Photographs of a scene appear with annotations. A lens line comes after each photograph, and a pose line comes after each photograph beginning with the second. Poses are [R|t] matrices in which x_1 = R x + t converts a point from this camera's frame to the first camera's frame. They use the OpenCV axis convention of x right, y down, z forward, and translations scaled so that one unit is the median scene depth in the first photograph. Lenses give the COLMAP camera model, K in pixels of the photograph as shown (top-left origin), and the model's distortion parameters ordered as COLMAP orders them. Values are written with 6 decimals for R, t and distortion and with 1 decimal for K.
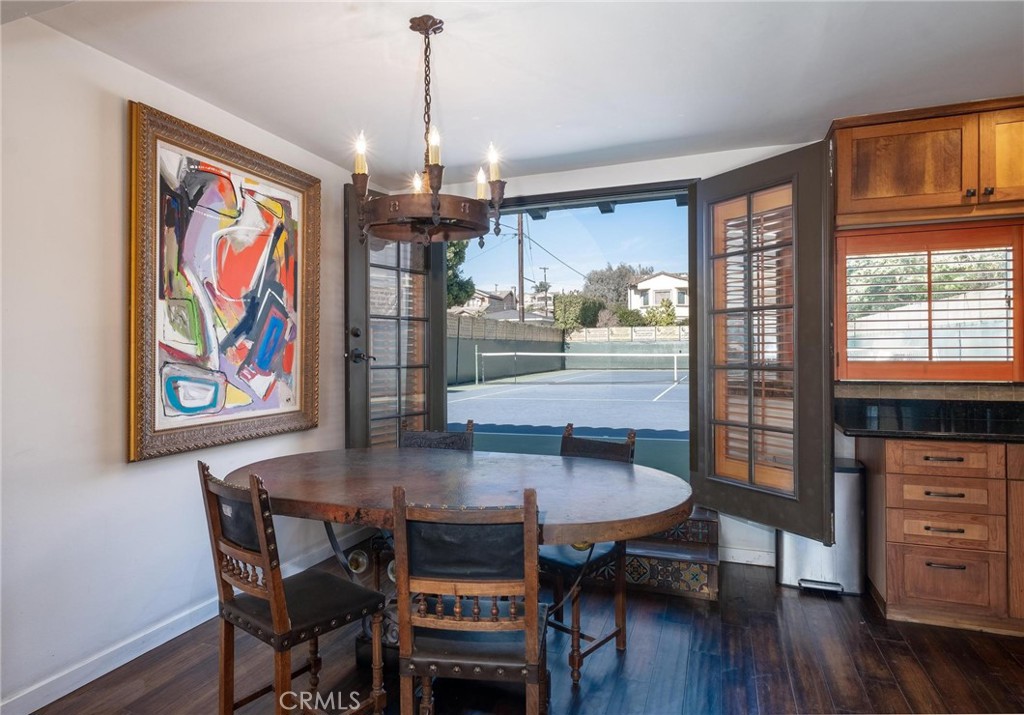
lens RADIAL K [[590.6, 0, 493.1], [0, 590.6, 348.2], [0, 0, 1]] dist [-0.014497, -0.000193]
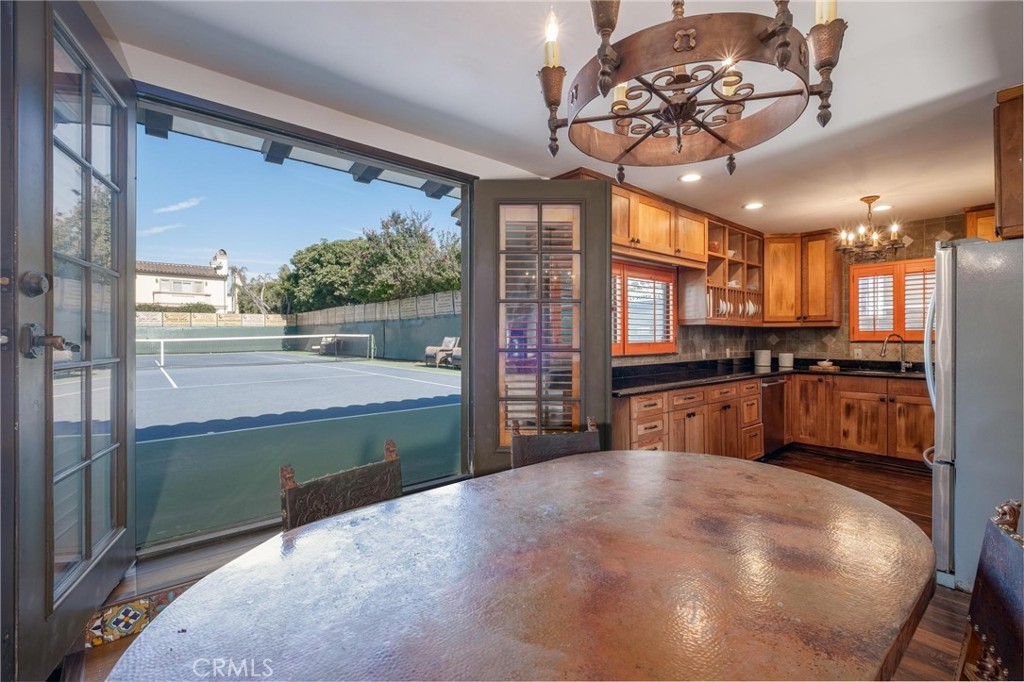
lens RADIAL K [[443.2, 0, 515.3], [0, 443.2, 336.6], [0, 0, 1]] dist [0.009652, -0.001305]
pose [[0.482405, 0.005671, 0.875930, -0.403454], [-0.008748, 0.999960, -0.001656, 0.008340], [-0.875905, -0.006864, 0.482435, 0.653773]]
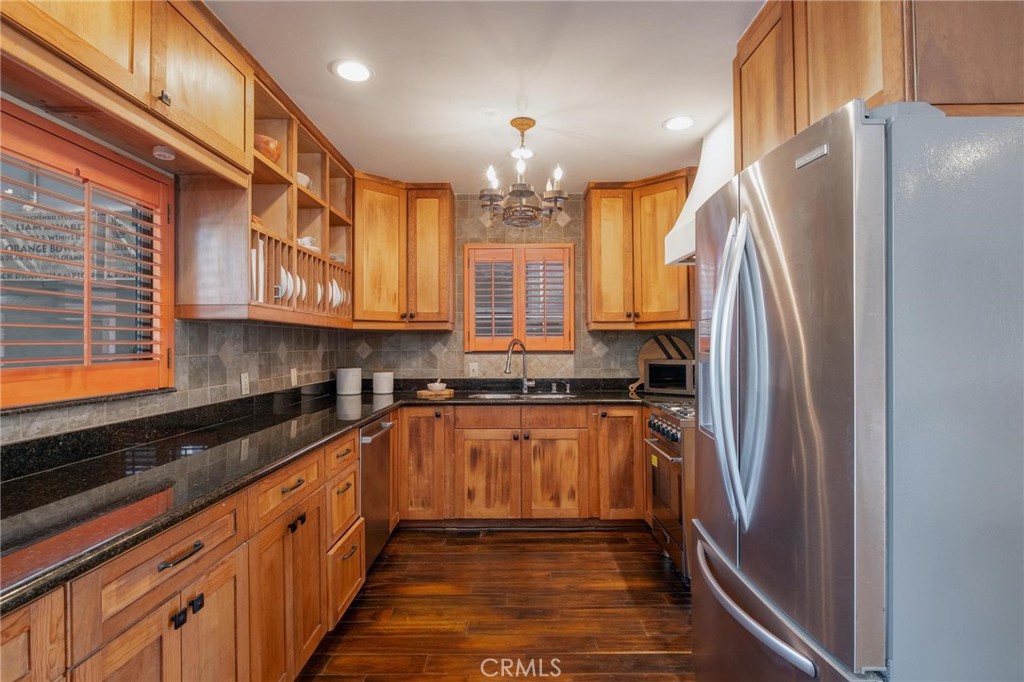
lens RADIAL K [[514.3, 0, 523.2], [0, 514.3, 338.2], [0, 0, 1]] dist [-0.012355, -0.001392]
pose [[-0.368427, 0.017980, 0.929483, 0.374235], [-0.001658, 0.999799, -0.019997, 0.002365], [-0.929655, -0.008908, -0.368323, 0.715289]]
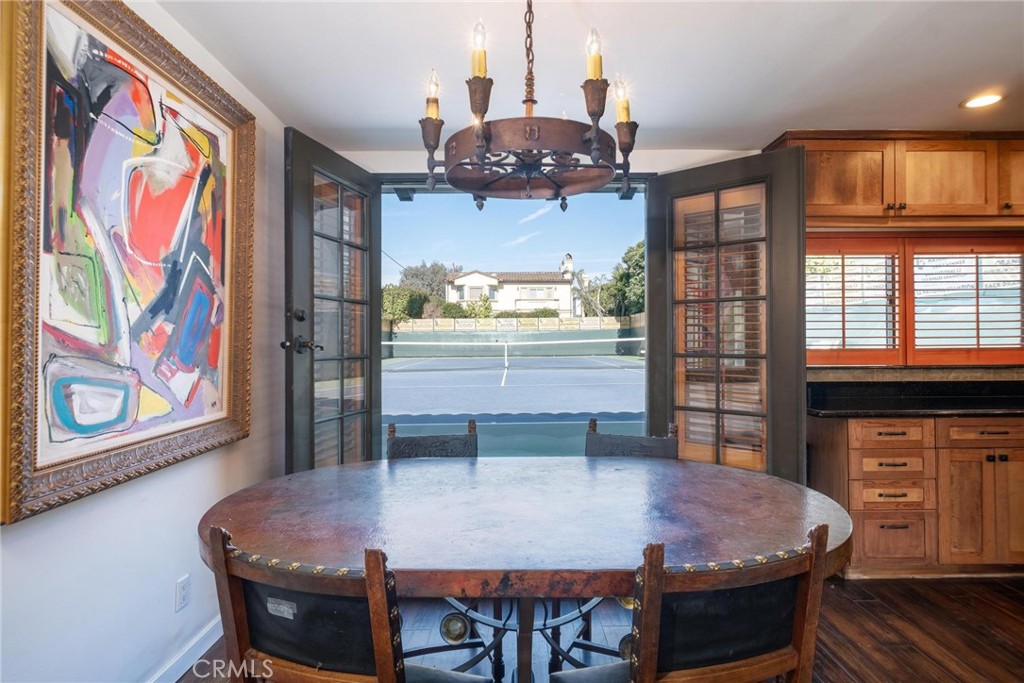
lens RADIAL K [[537.0, 0, 519.1], [0, 537.0, 336.9], [0, 0, 1]] dist [-0.010607, 0.000756]
pose [[0.930014, 0.004461, 0.367496, -0.263618], [-0.003888, 0.999990, -0.002301, 0.003645], [-0.367502, 0.000711, 0.930022, 0.257004]]
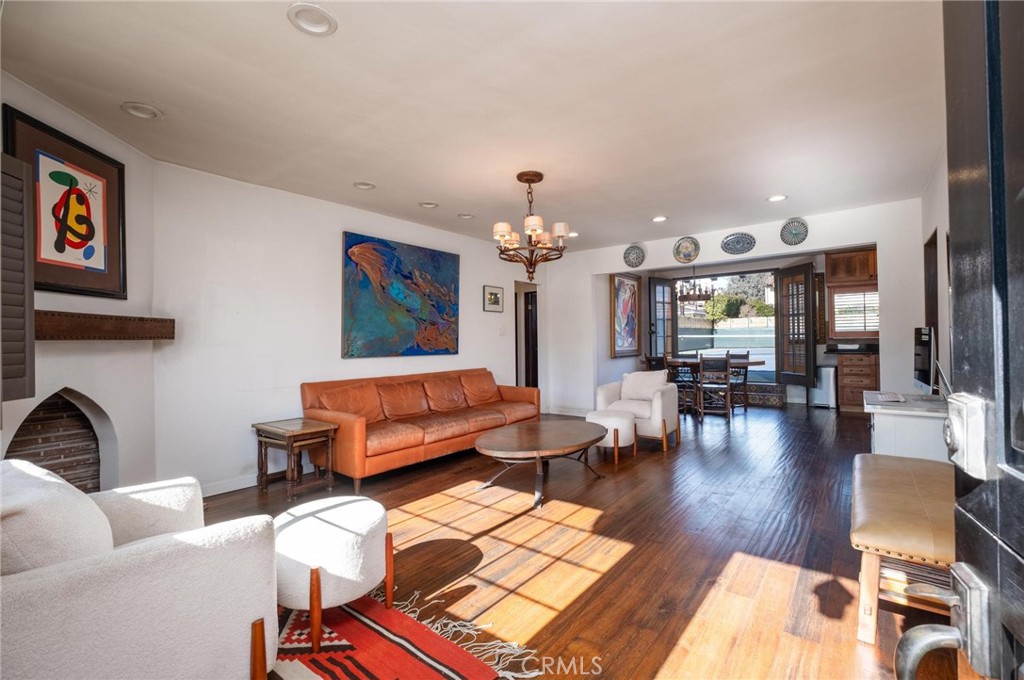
lens RADIAL K [[443.2, 0, 524.8], [0, 443.2, 338.6], [0, 0, 1]] dist [0.009652, -0.001305]
pose [[0.962184, -0.009573, -0.272233, -0.292996], [0.011349, 0.999923, 0.004950, 0.031535], [0.272165, -0.007852, 0.962219, -1.679945]]
